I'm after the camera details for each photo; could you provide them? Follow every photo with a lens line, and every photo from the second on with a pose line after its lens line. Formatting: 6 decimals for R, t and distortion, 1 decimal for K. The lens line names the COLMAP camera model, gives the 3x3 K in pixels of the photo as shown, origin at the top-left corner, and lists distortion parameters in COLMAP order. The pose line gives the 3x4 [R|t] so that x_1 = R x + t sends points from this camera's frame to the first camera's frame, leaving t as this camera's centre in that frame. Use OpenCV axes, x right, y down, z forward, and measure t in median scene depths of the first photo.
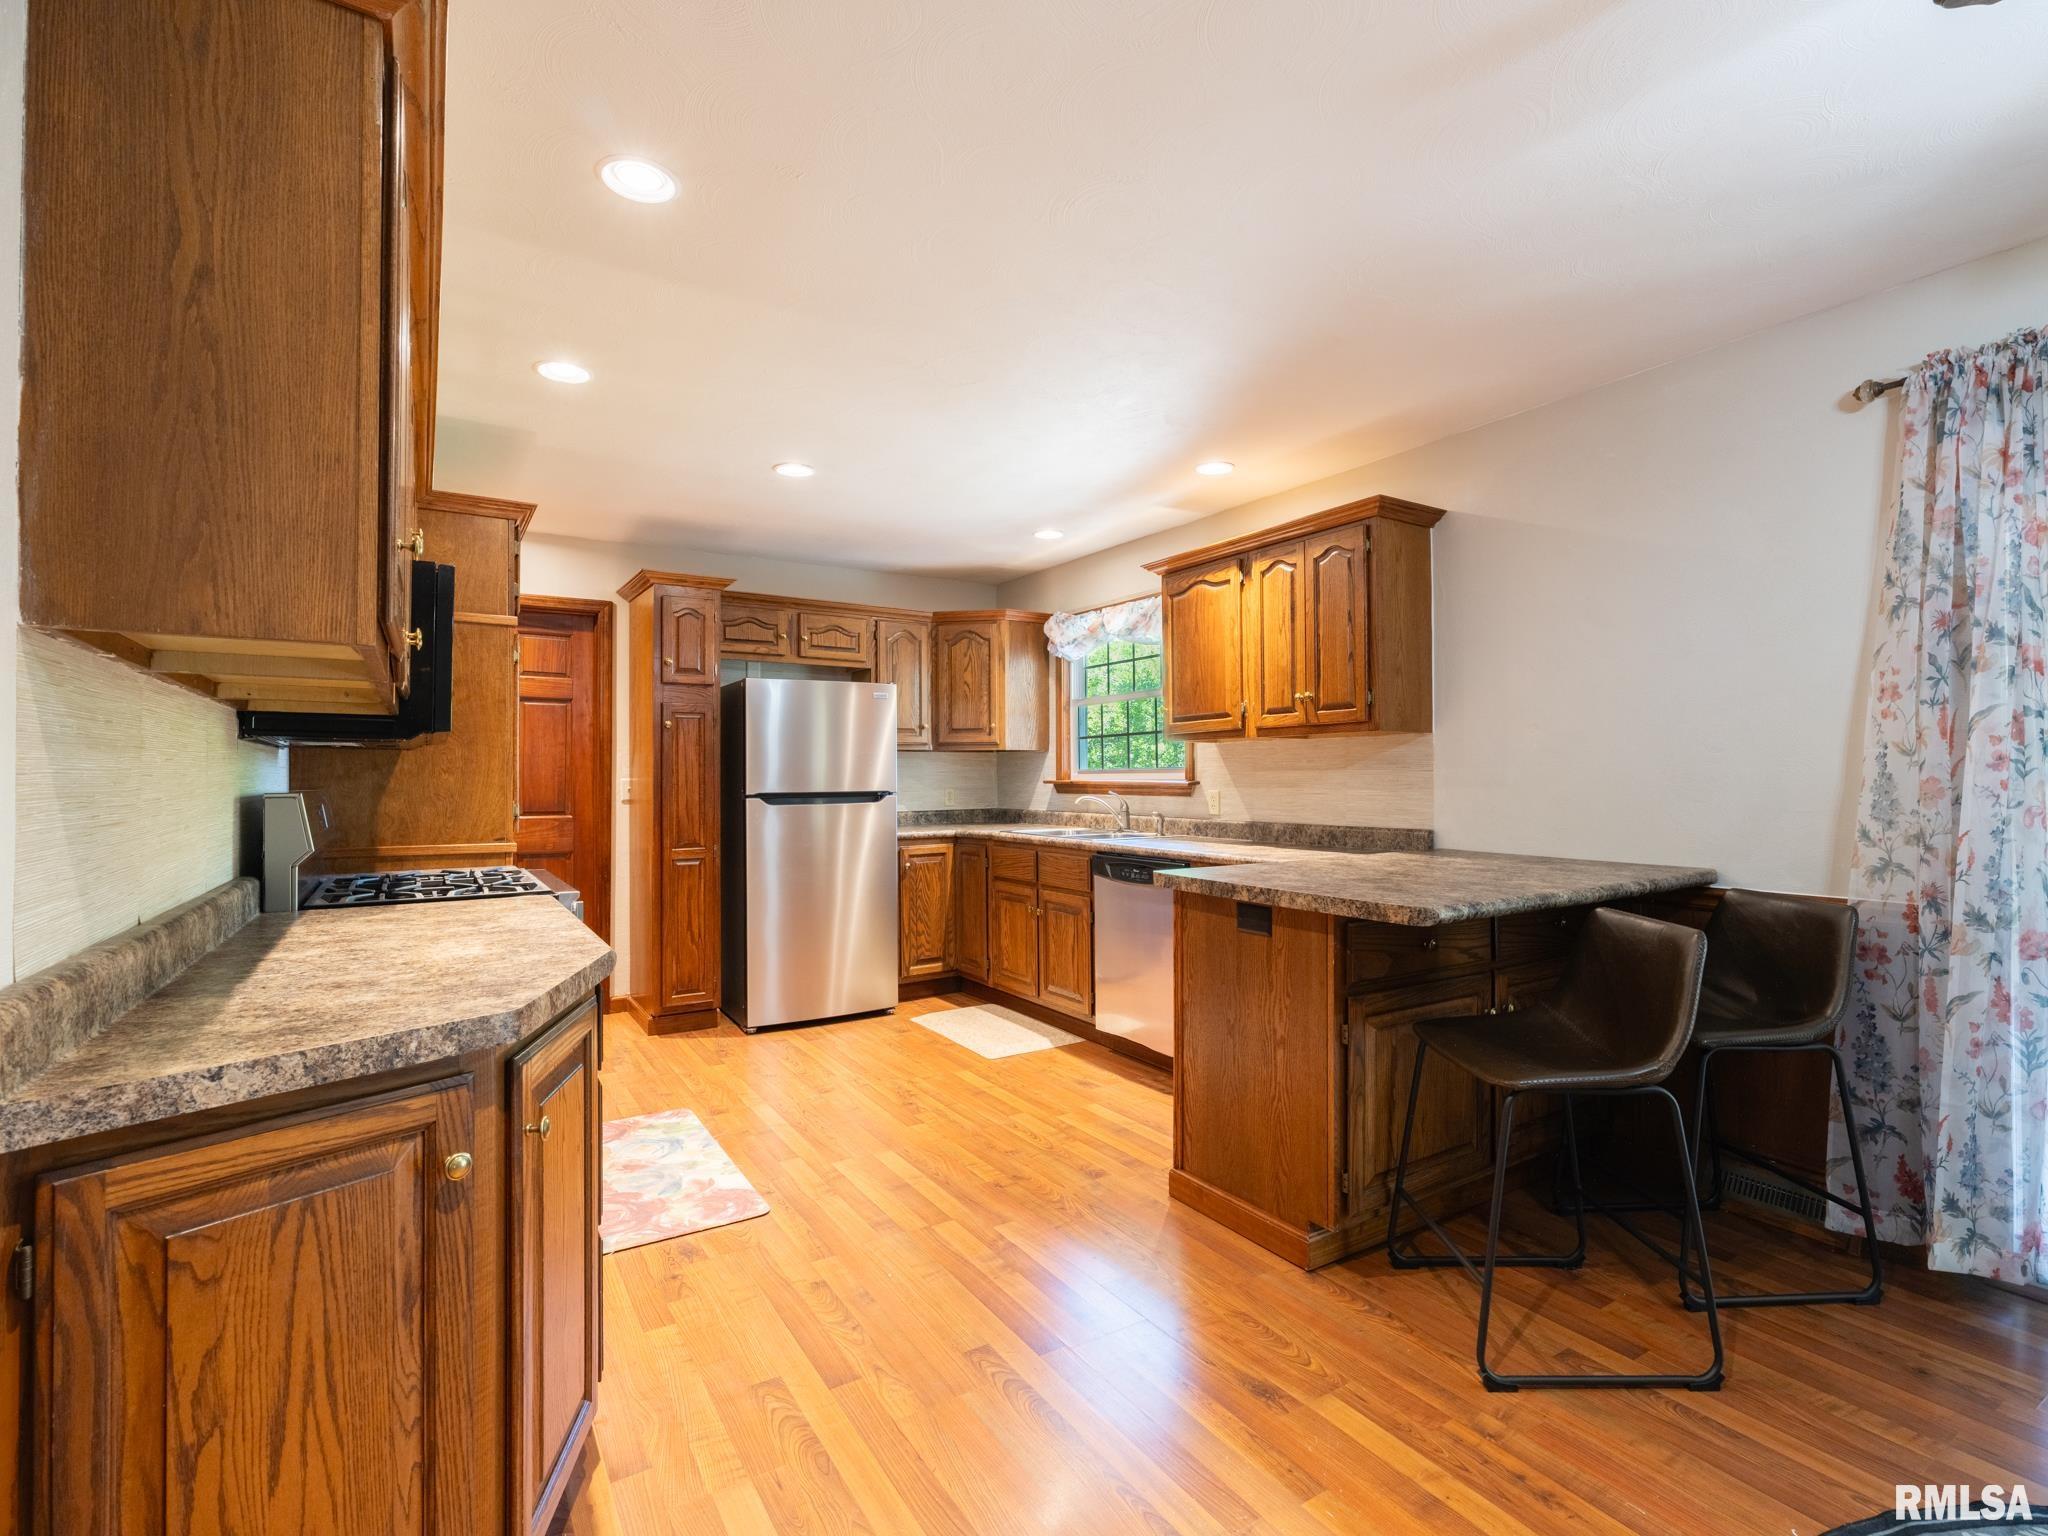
lens RADIAL K [[968.8, 0, 1015.5], [0, 968.8, 759.2], [0, 0, 1]] dist [-0.006264, 0.002168]
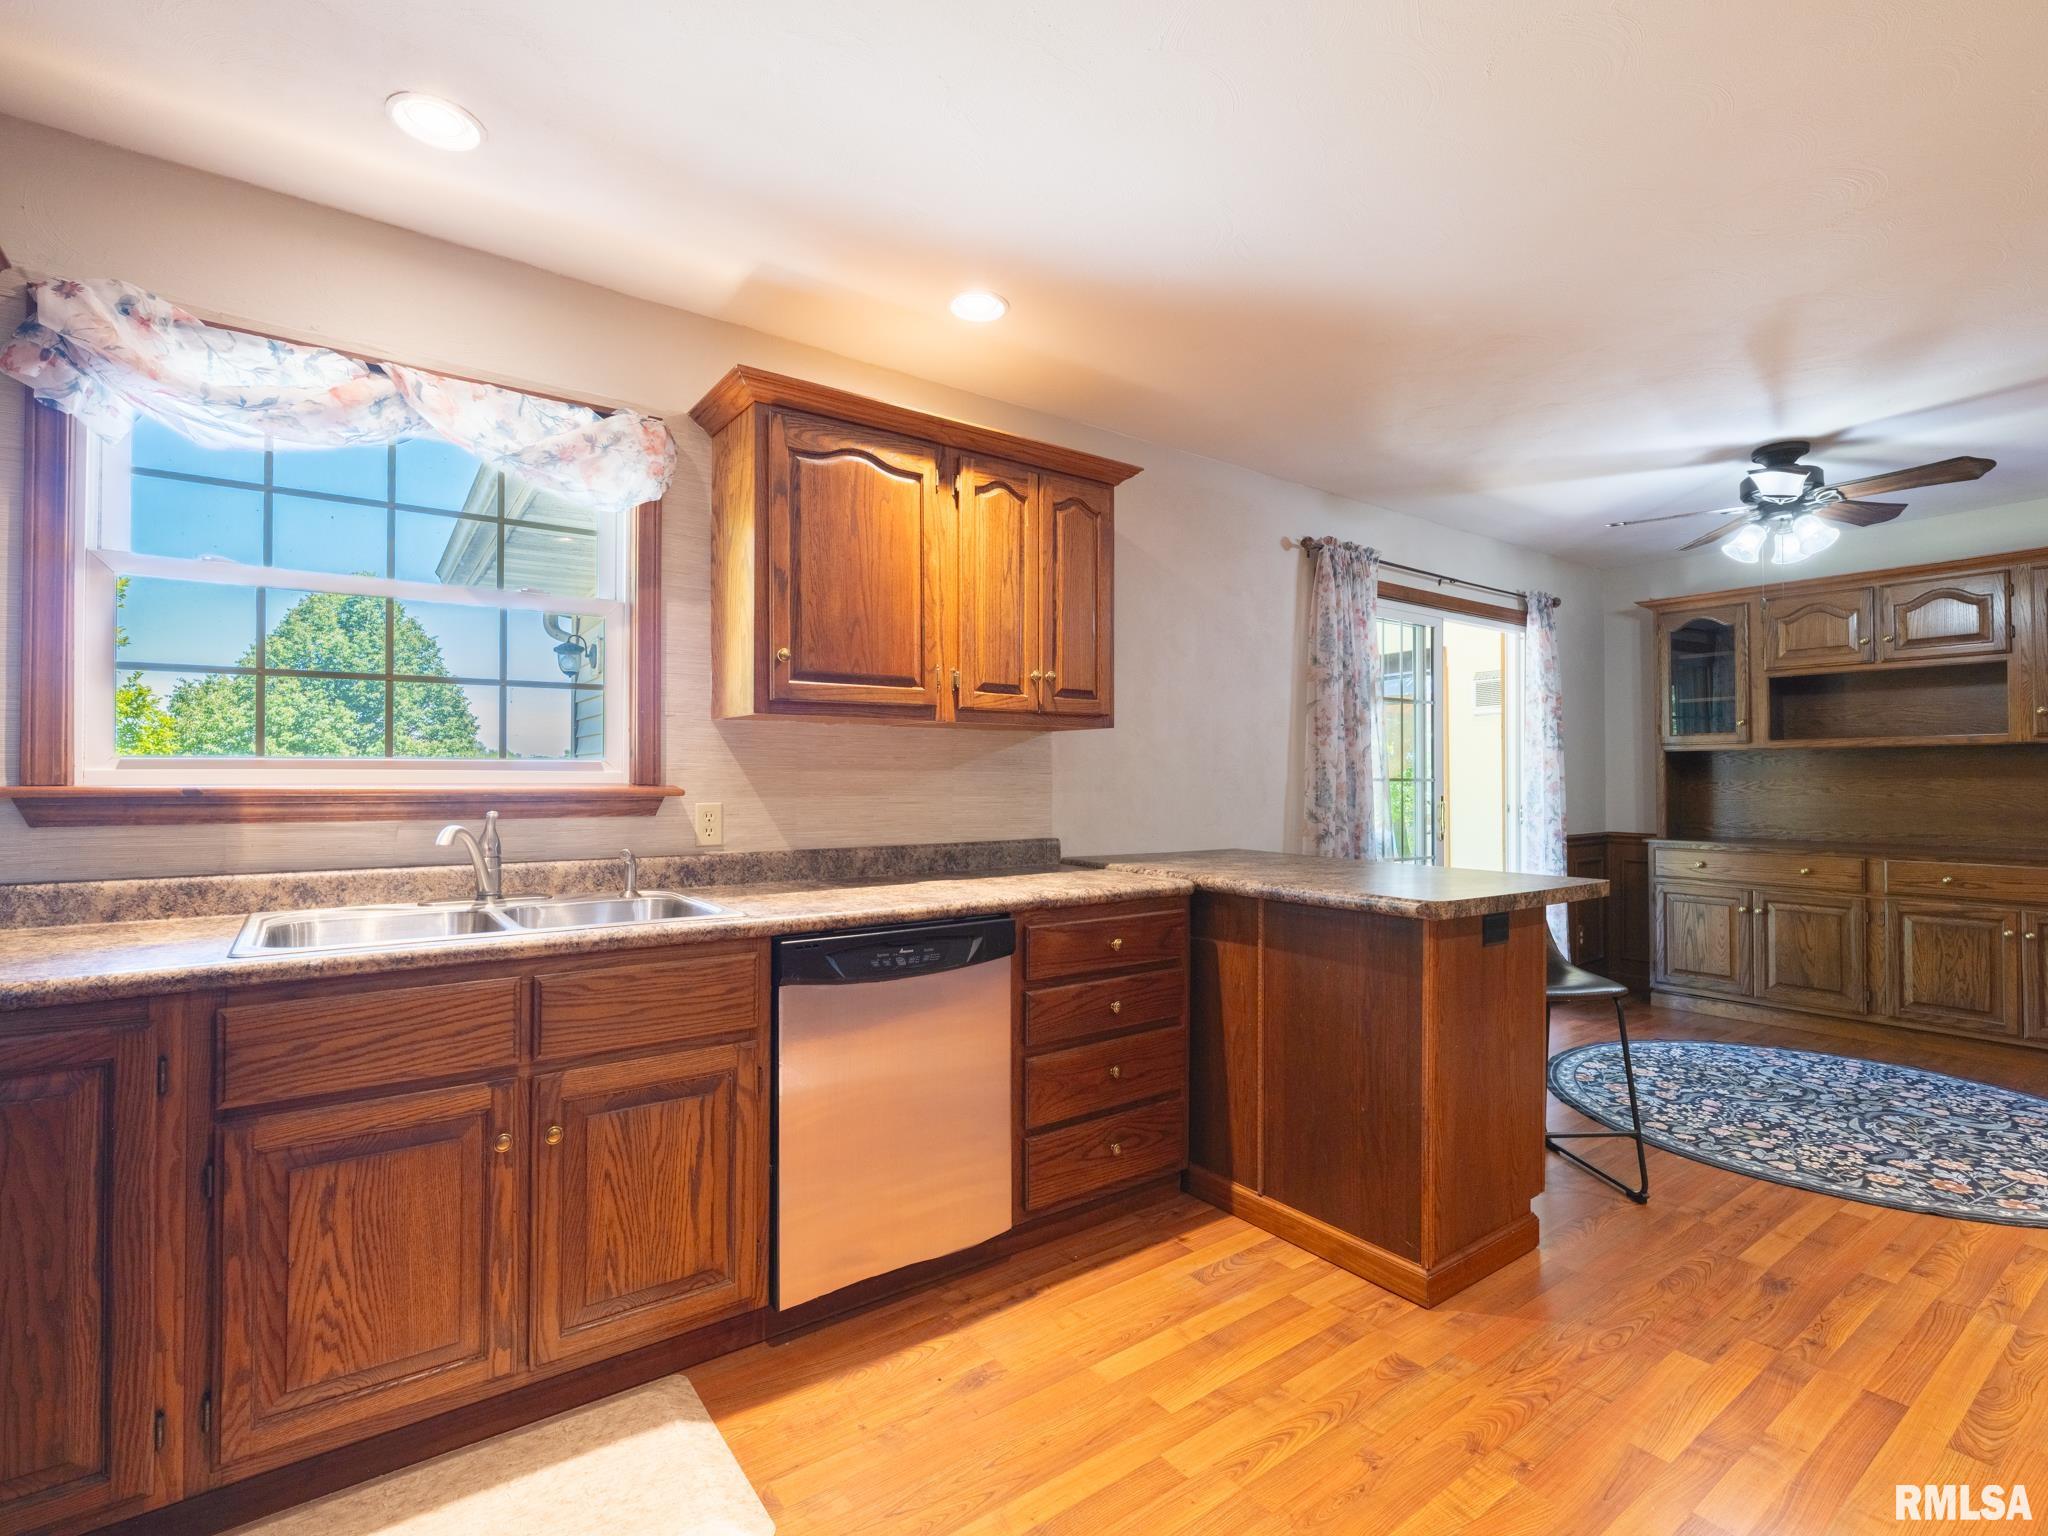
lens RADIAL K [[968.8, 0, 1026.0], [0, 968.8, 762.0], [0, 0, 1]] dist [-0.006264, 0.002168]
pose [[-0.078392, 0.020681, 0.996708, -0.410043], [-0.019163, 0.999569, -0.022247, 0.018908], [-0.996738, -0.020844, -0.077962, 0.940630]]
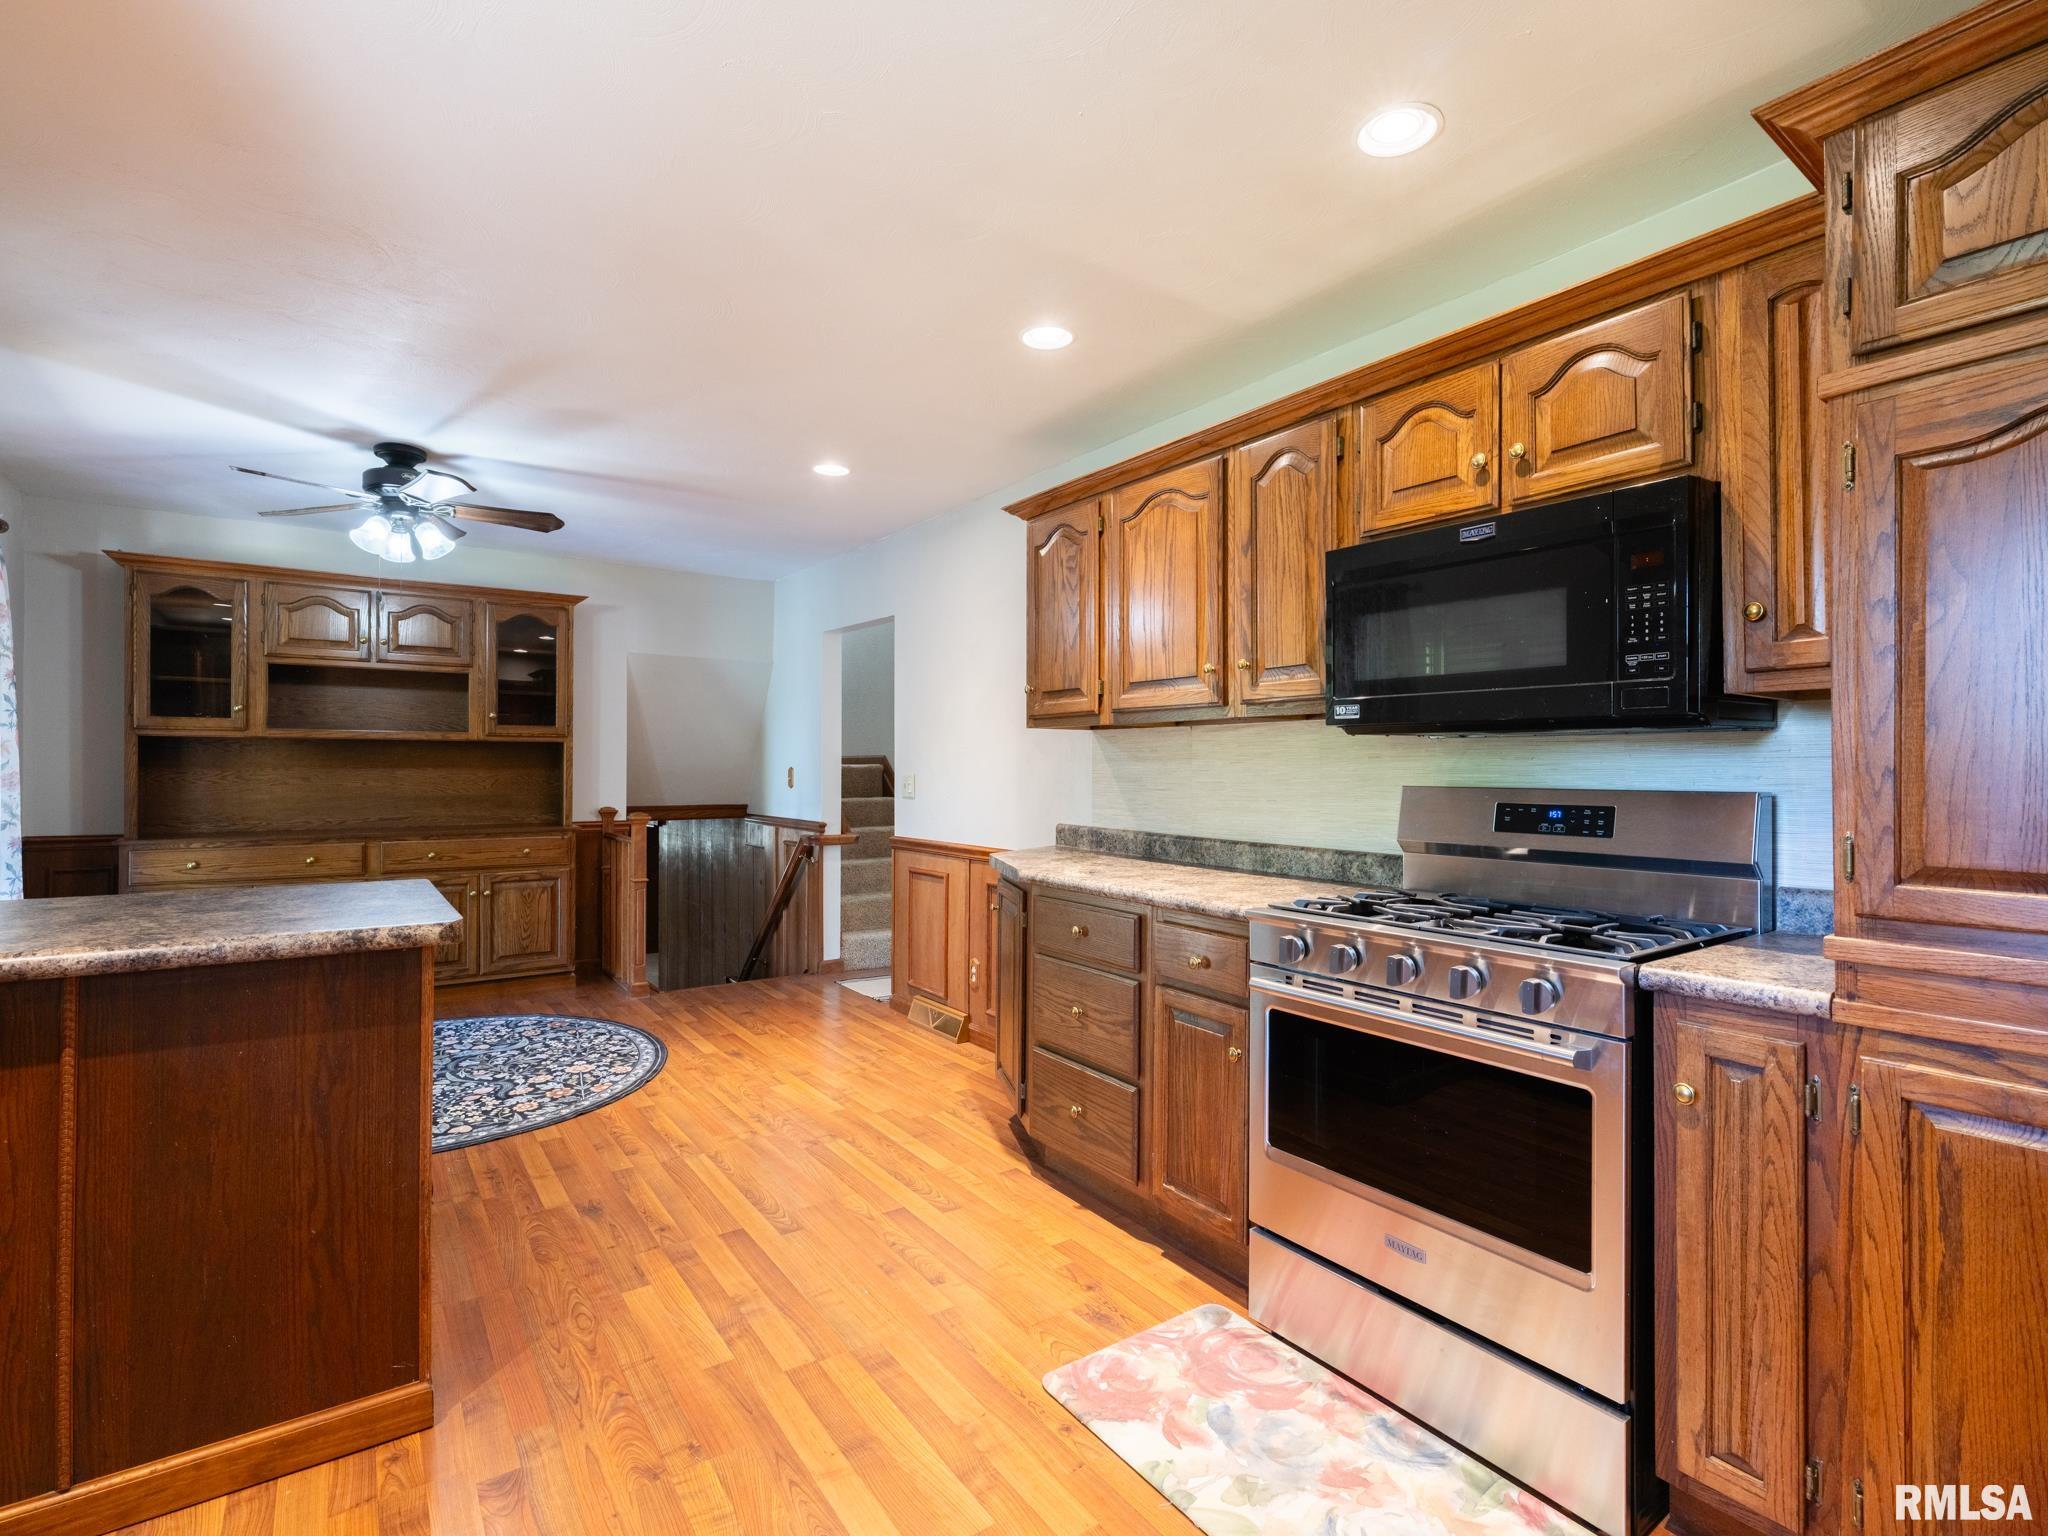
lens RADIAL K [[968.8, 0, 1018.9], [0, 968.8, 763.6], [0, 0, 1]] dist [-0.006264, 0.002168]
pose [[-0.998332, 0.000411, -0.057727, -0.128506], [0.001813, 0.999704, -0.024241, 0.019205], [0.057700, -0.024305, -0.998038, 1.124533]]
